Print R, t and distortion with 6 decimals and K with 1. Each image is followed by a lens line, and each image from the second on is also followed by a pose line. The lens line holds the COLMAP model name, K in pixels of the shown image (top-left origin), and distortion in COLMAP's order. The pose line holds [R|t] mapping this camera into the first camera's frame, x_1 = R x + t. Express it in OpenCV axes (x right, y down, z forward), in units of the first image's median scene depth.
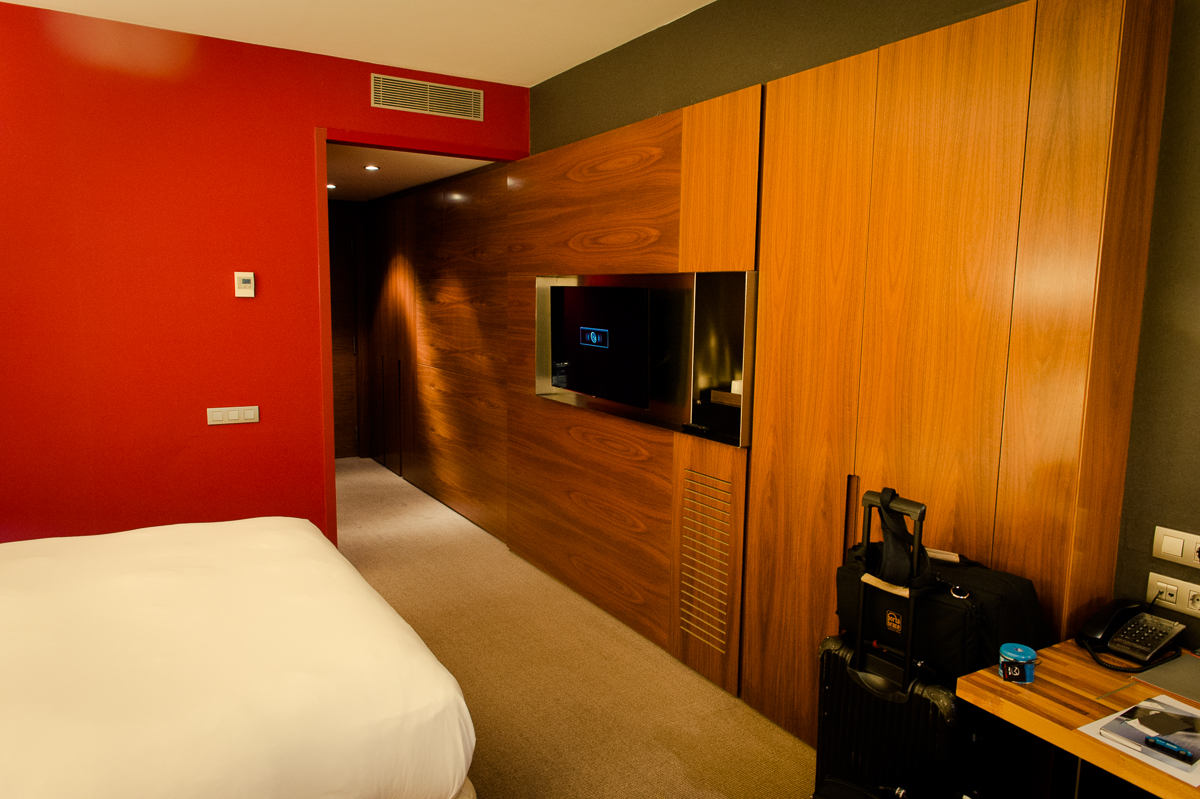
lens RADIAL K [[815.3, 0, 606.0], [0, 815.3, 406.5], [0, 0, 1]] dist [-0.000339, -0.004066]
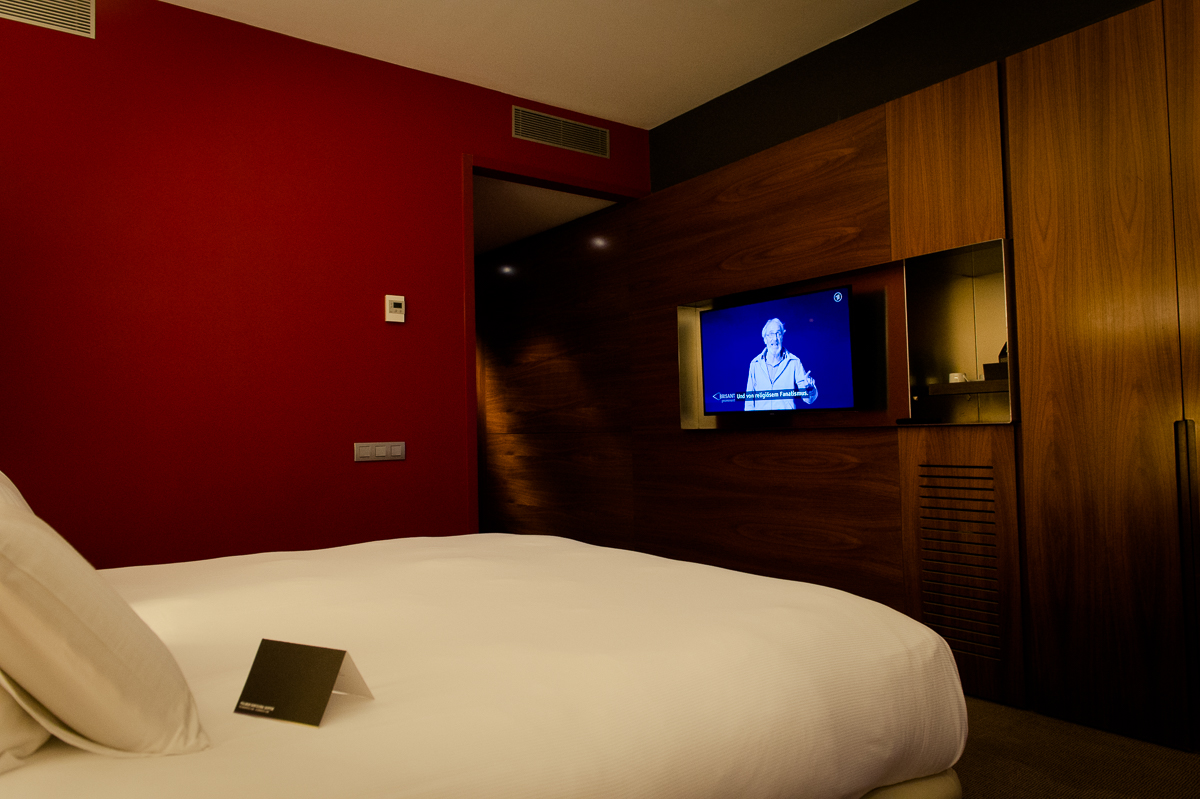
lens RADIAL K [[816.2, 0, 600.0], [0, 816.2, 399.5], [0, 0, 1]] dist [-0.001906, -0.003071]
pose [[0.994639, -0.037007, 0.096558, -0.360800], [0.053347, 0.983552, -0.172566, 0.147047], [-0.088584, 0.176792, 0.980254, 0.104109]]
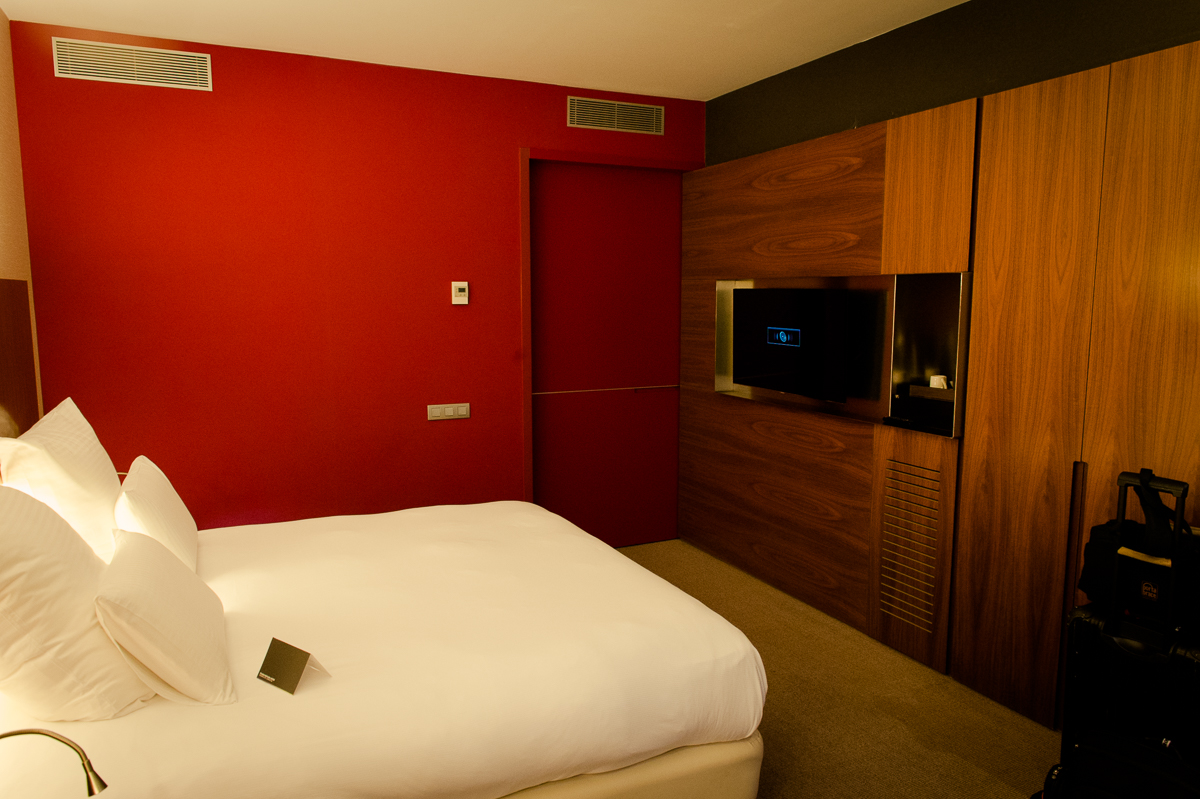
lens RADIAL K [[834.0, 0, 597.5], [0, 834.0, 405.1], [0, 0, 1]] dist [-0.001782, -0.002540]
pose [[0.994447, -0.004580, -0.105140, -0.166097], [0.004067, 0.999979, -0.005092, 0.010116], [0.105161, 0.004636, 0.994444, -0.120693]]
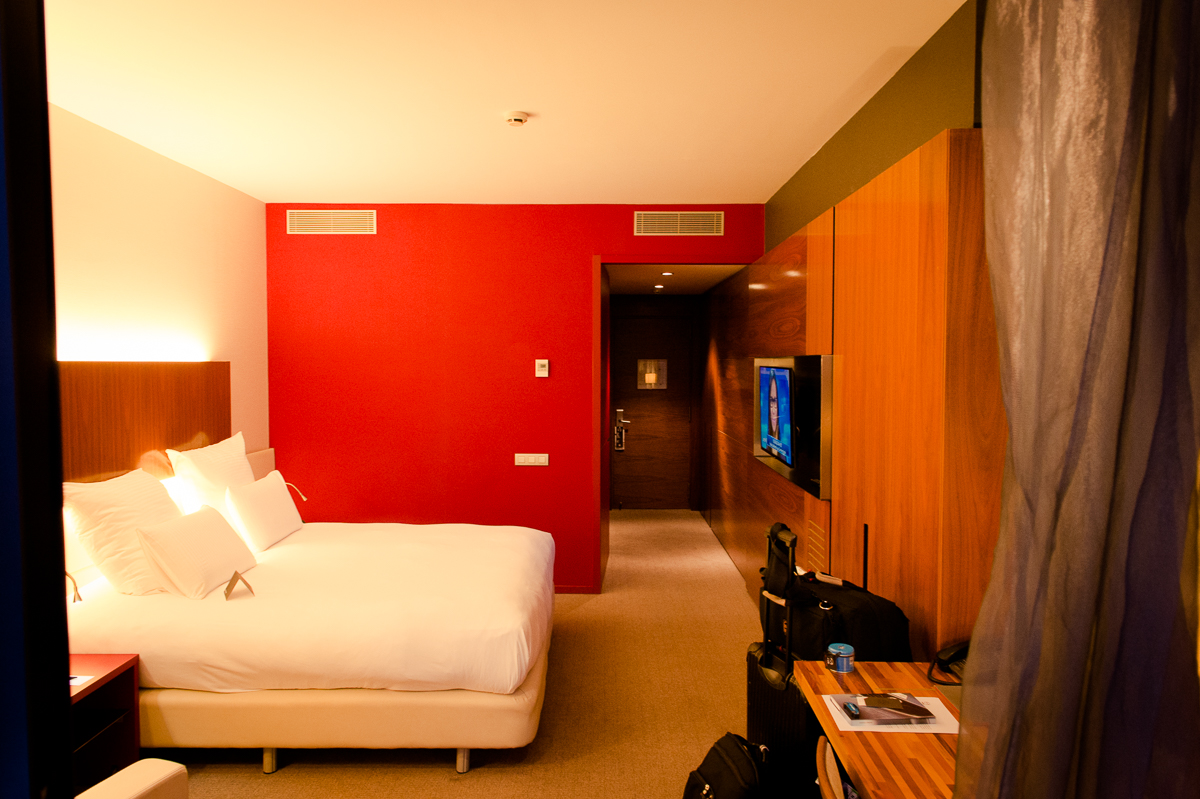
lens RADIAL K [[833.6, 0, 594.1], [0, 833.6, 396.9], [0, 0, 1]] dist [-0.002757, -0.000556]
pose [[0.845624, 0.006248, -0.533742, 0.488420], [-0.059802, 0.994745, -0.083101, 0.019181], [0.530418, 0.102191, 0.841554, -0.207116]]
